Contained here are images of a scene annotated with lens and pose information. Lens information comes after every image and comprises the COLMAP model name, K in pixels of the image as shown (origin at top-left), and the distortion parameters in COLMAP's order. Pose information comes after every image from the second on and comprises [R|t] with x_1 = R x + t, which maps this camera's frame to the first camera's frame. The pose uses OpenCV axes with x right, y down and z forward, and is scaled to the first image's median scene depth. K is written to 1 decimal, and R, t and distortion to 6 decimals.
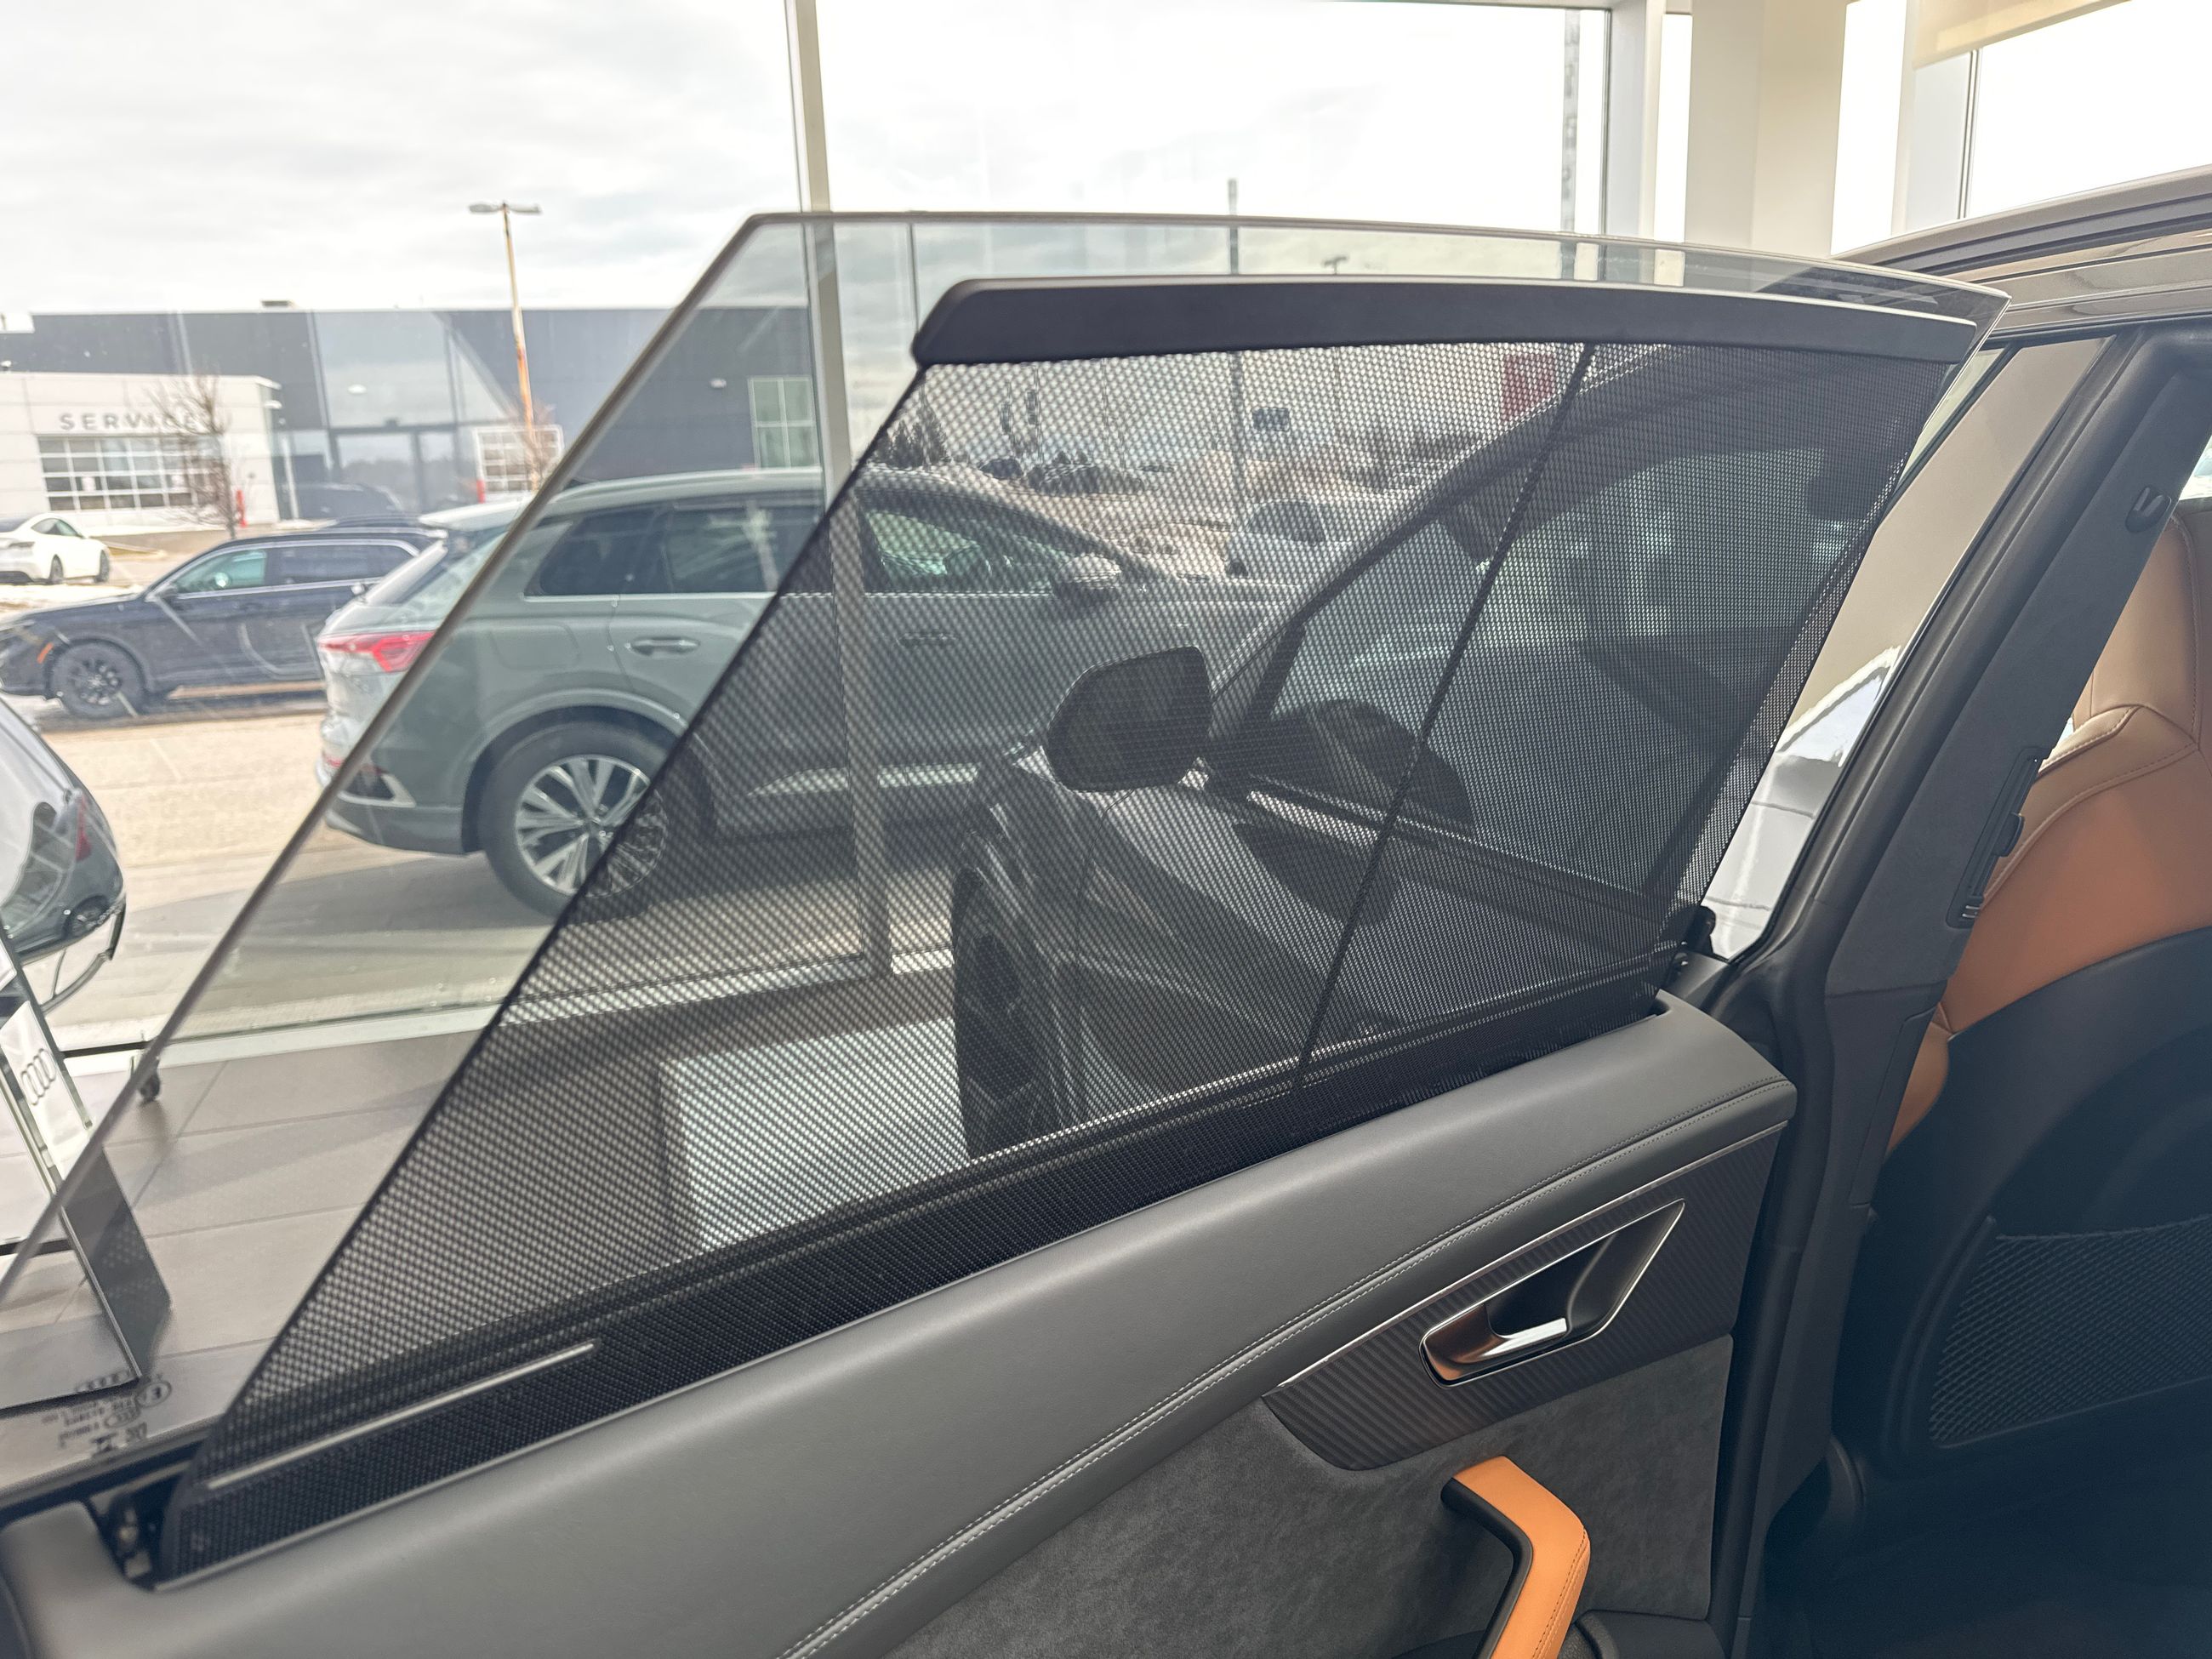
lens RADIAL K [[1579.3, 0, 1106.0], [0, 1579.3, 829.5], [0, 0, 1]] dist [0.006952, -0.004811]
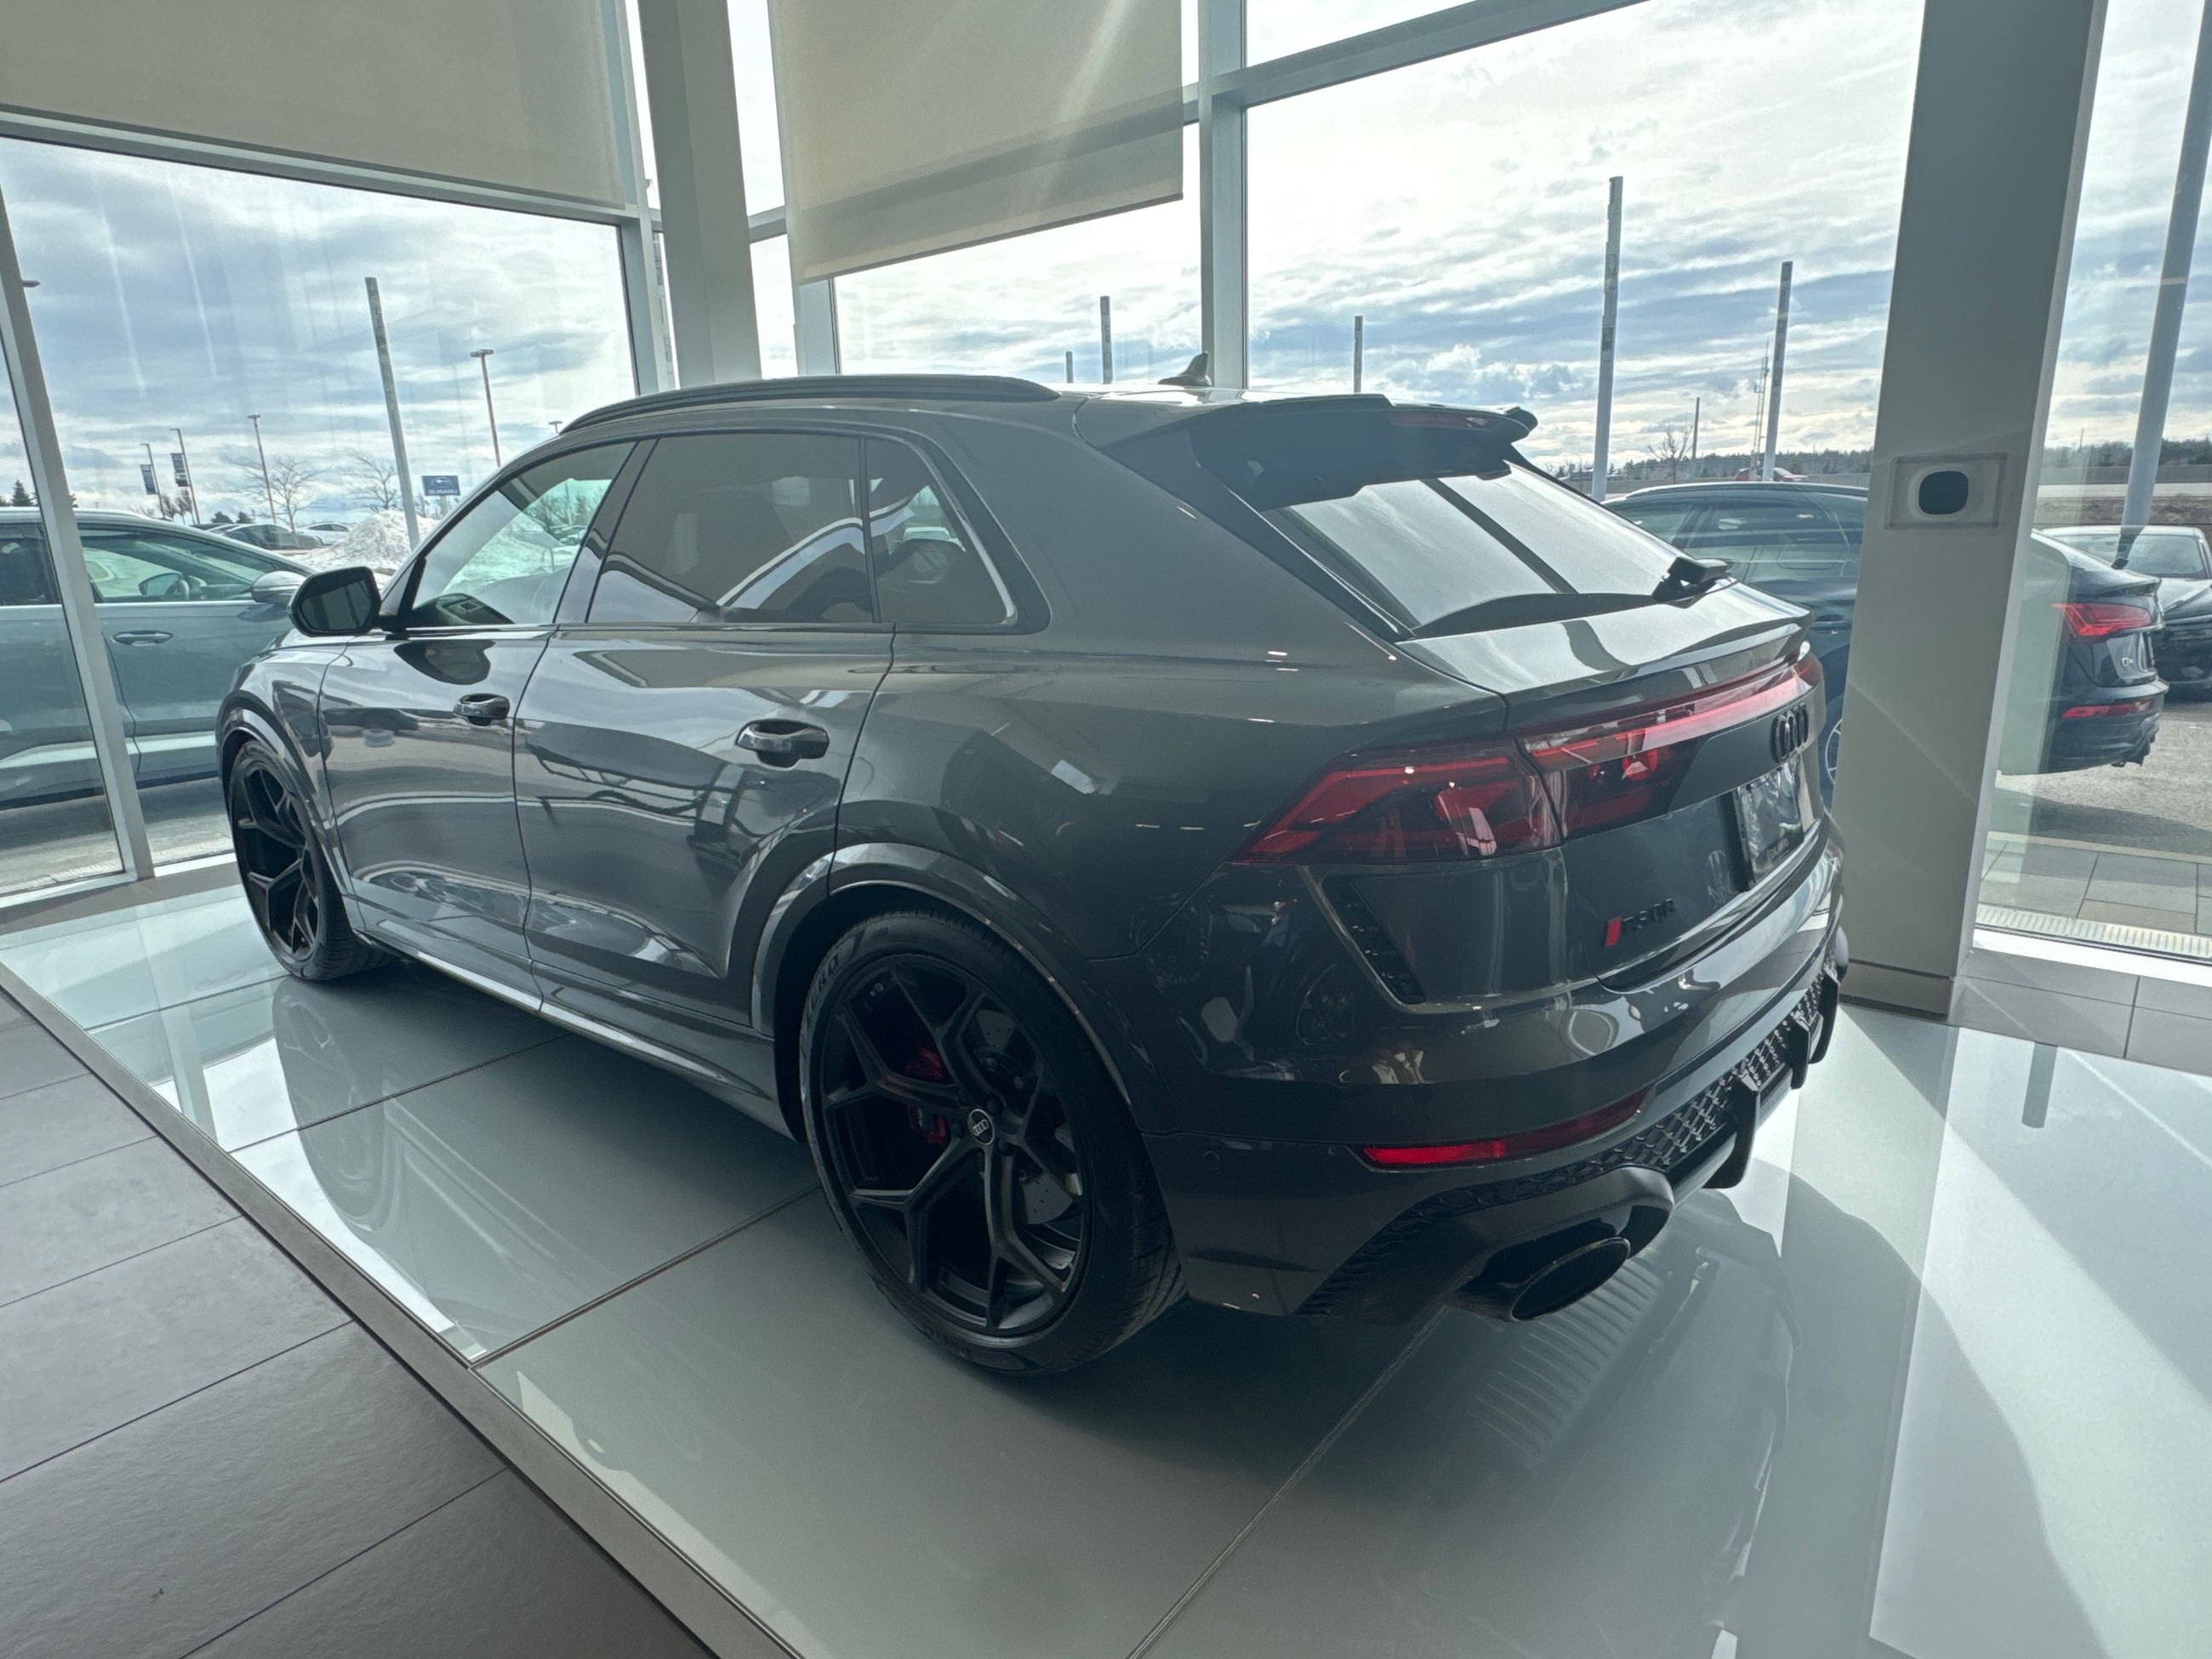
lens RADIAL K [[1343.3, 0, 1106.0], [0, 1343.3, 829.5], [0, 0, 1]] dist [-0.000377, 0.000098]
pose [[0.854479, -0.112582, 0.507141, -0.017882], [0.115803, 0.992950, 0.025314, 0.105221], [-0.506415, 0.037098, 0.861492, -0.379965]]
